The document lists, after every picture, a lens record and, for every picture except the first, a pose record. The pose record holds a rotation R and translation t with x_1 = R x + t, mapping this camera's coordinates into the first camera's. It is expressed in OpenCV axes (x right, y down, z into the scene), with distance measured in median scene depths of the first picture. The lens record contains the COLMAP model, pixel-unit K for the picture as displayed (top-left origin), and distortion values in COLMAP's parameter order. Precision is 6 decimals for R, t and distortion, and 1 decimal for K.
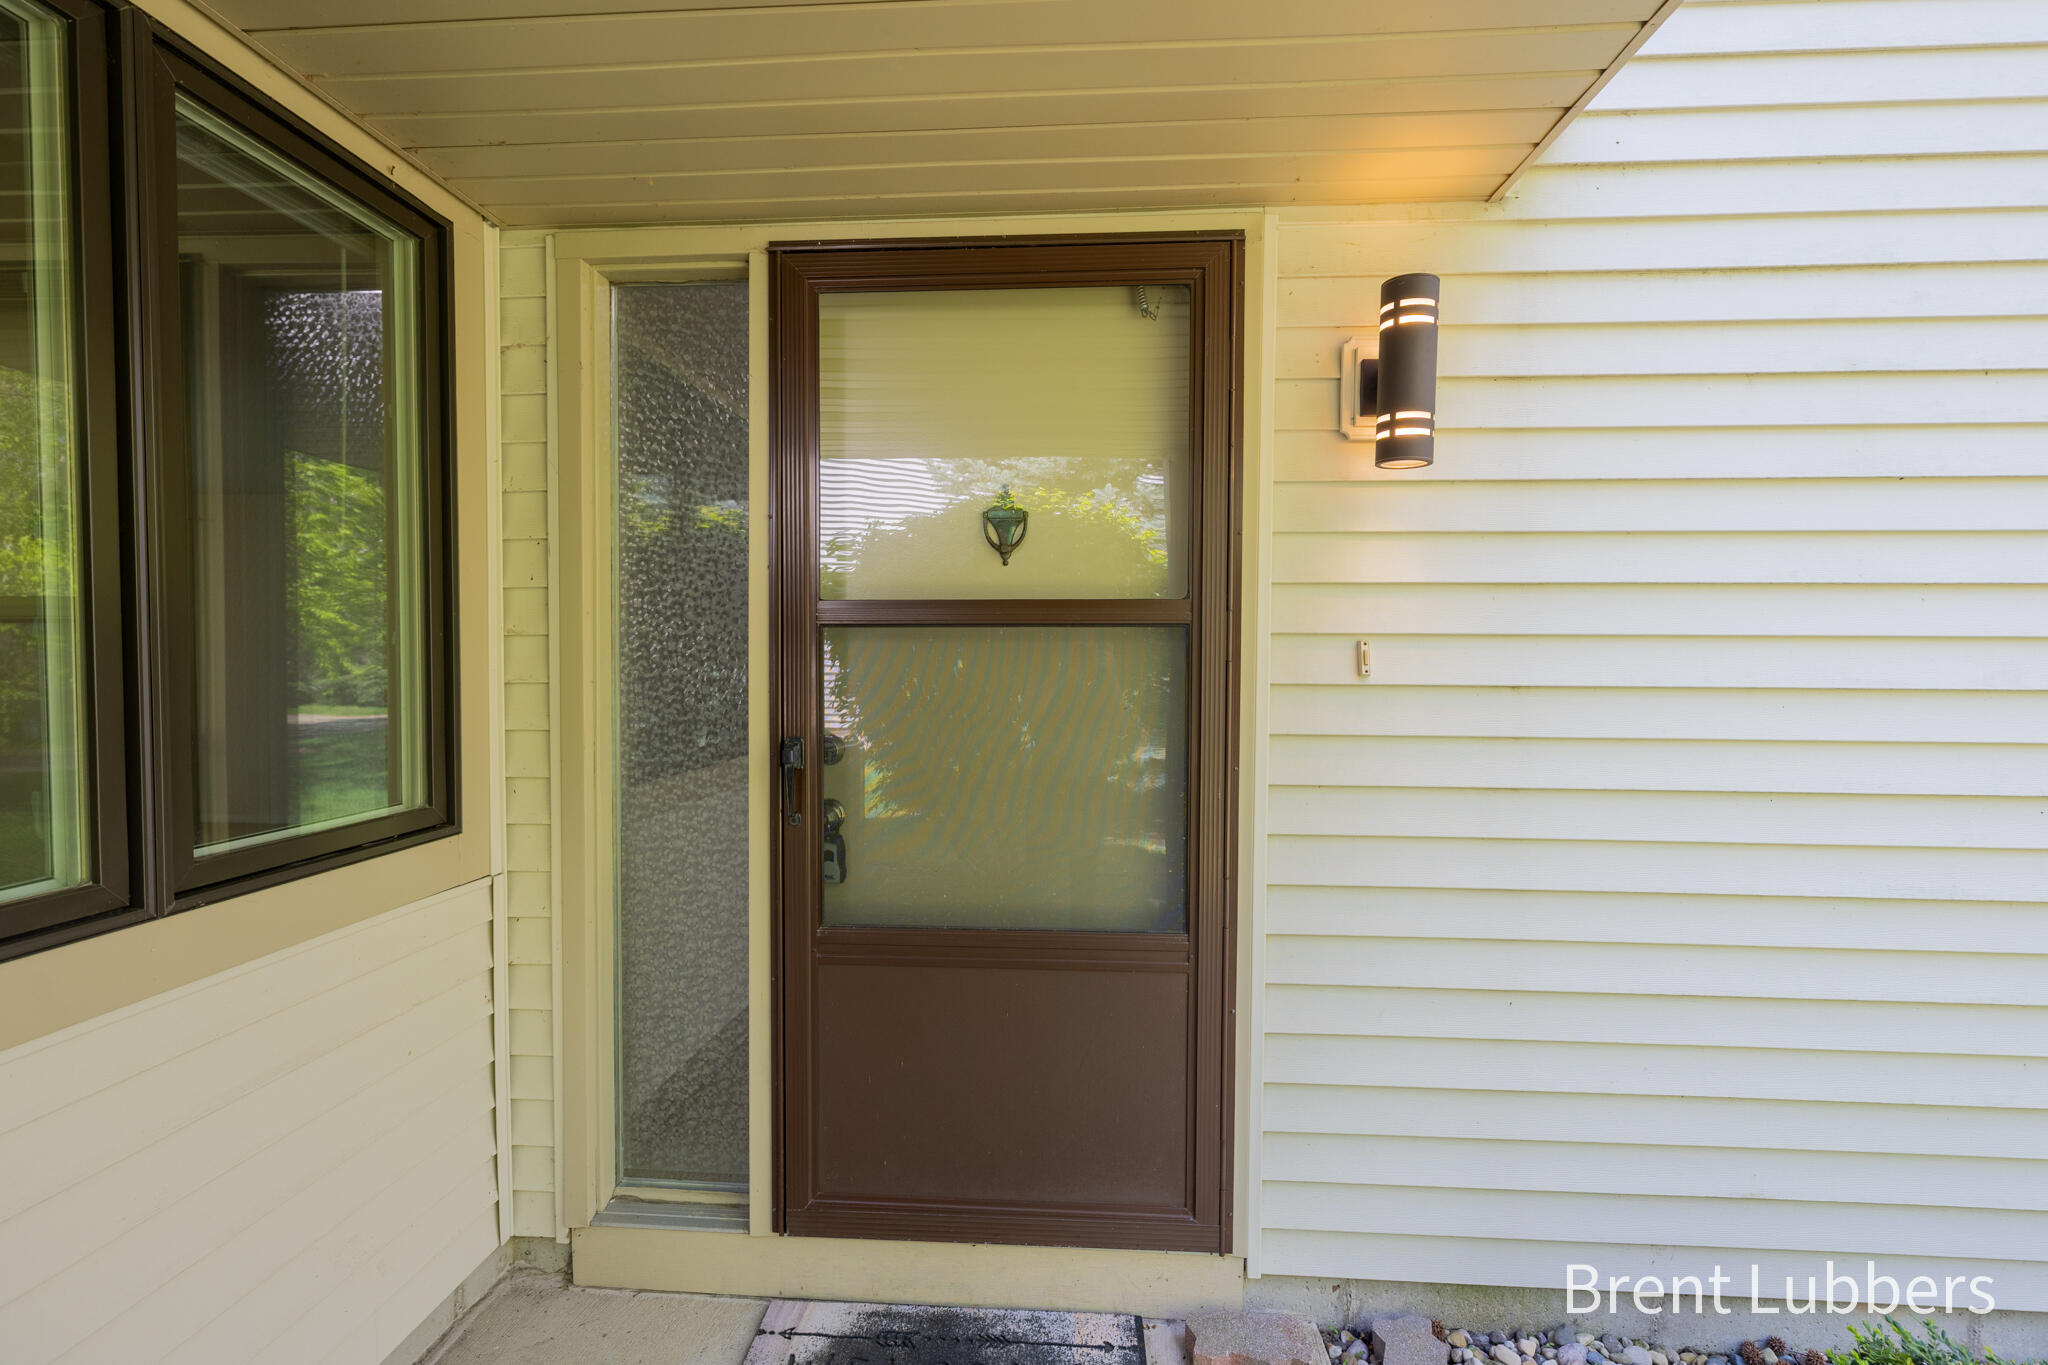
lens RADIAL K [[857.7, 0, 1003.6], [0, 857.7, 675.9], [0, 0, 1]] dist [0.001531, -0.000539]
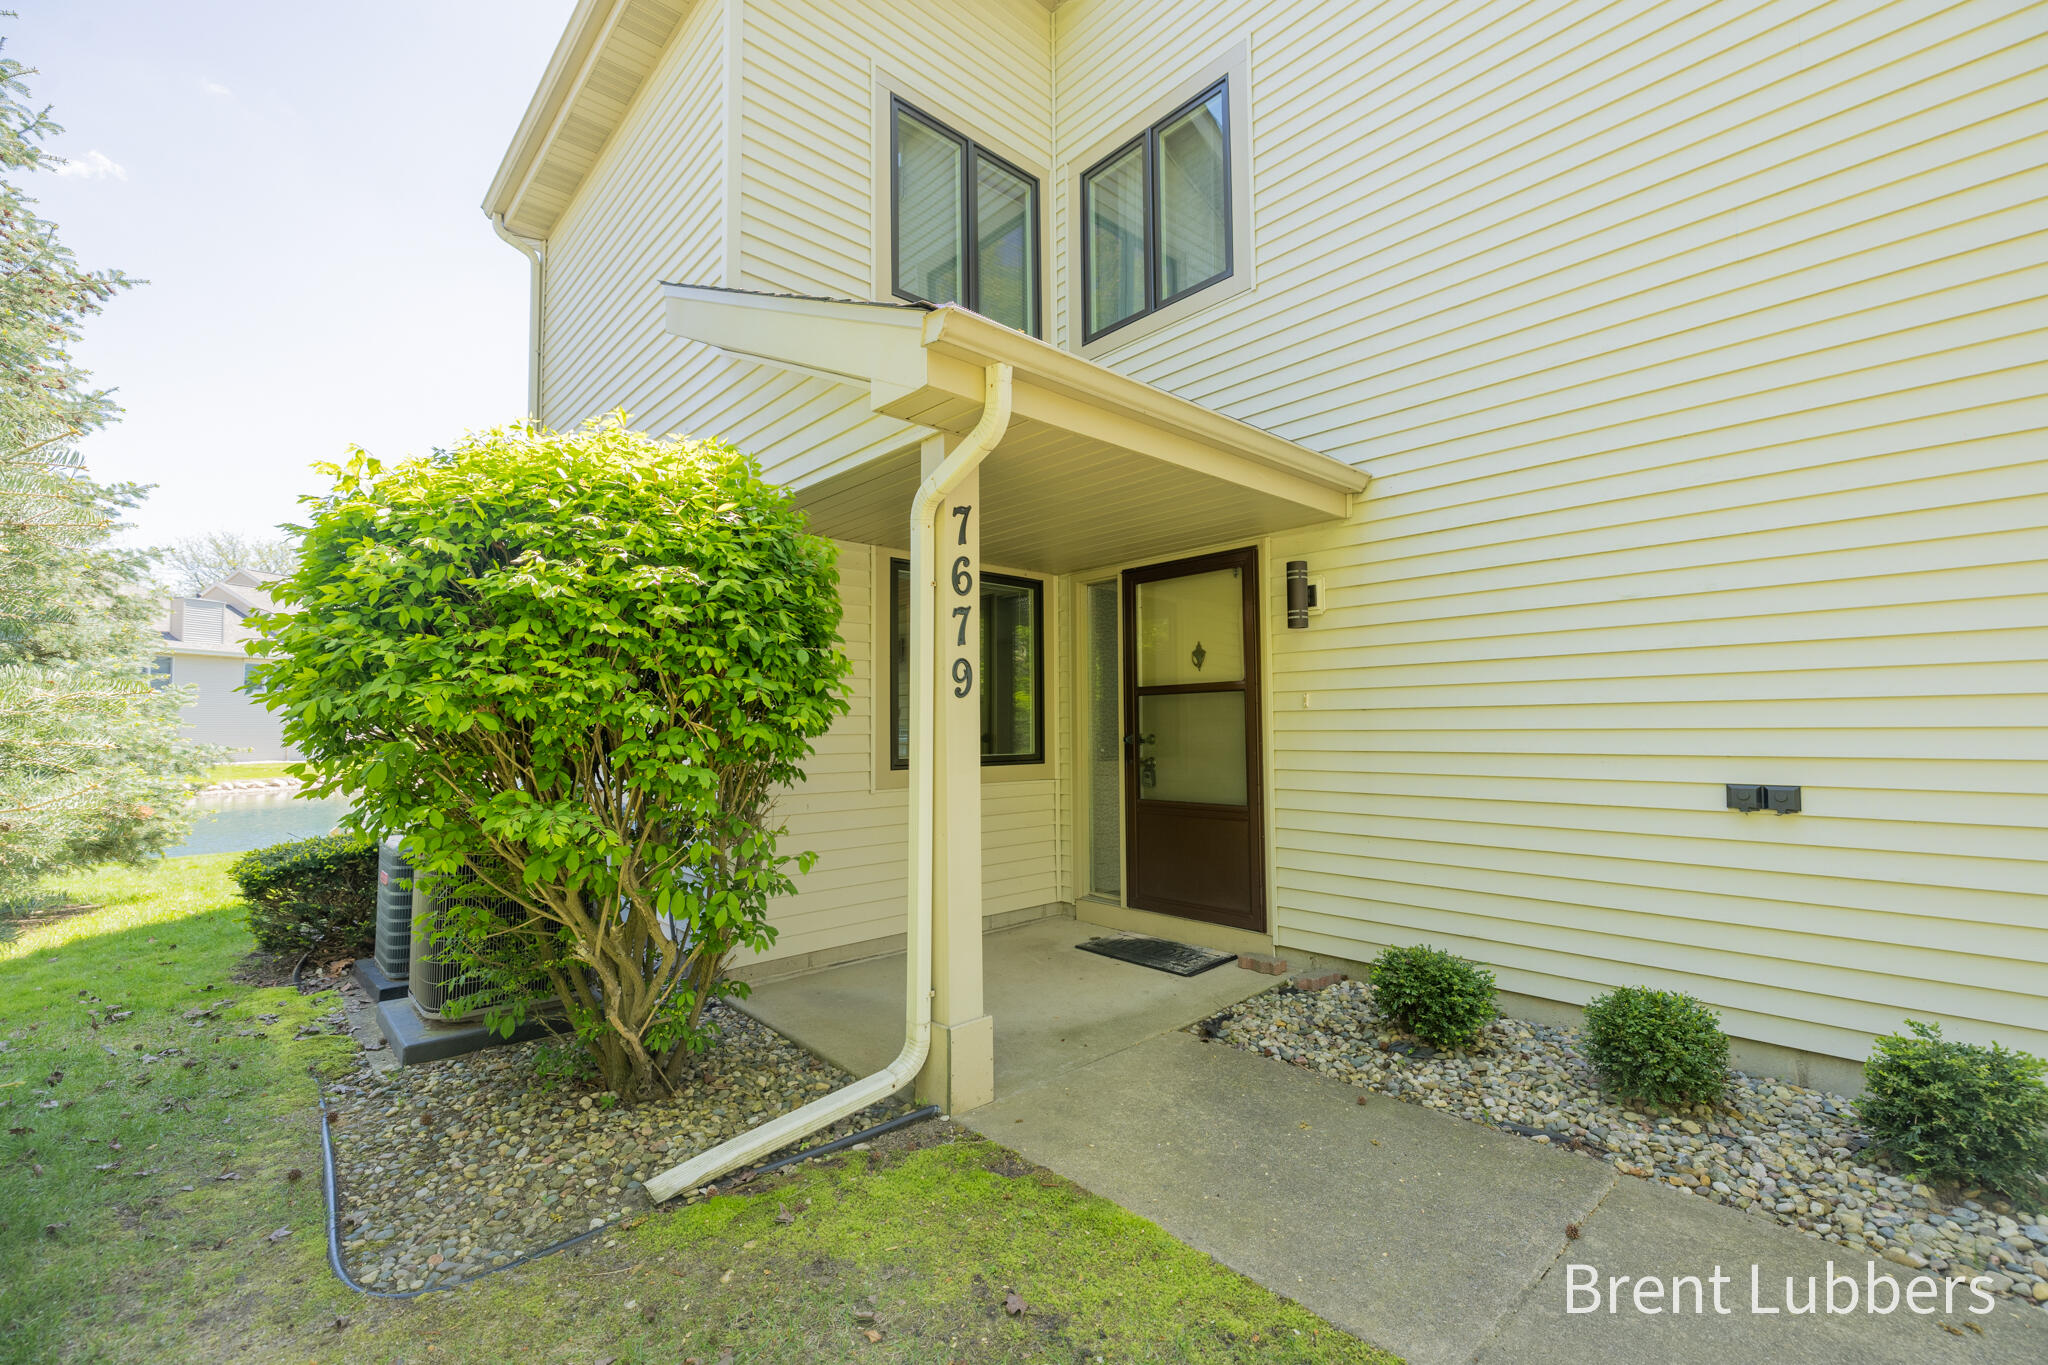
lens RADIAL K [[857.7, 0, 1064.0], [0, 857.7, 673.1], [0, 0, 1]] dist [0.001531, -0.000539]
pose [[0.741103, -0.055318, -0.669109, 1.572508], [-0.006062, 0.996008, -0.089059, 0.129288], [0.671364, 0.070058, 0.737809, -1.342664]]
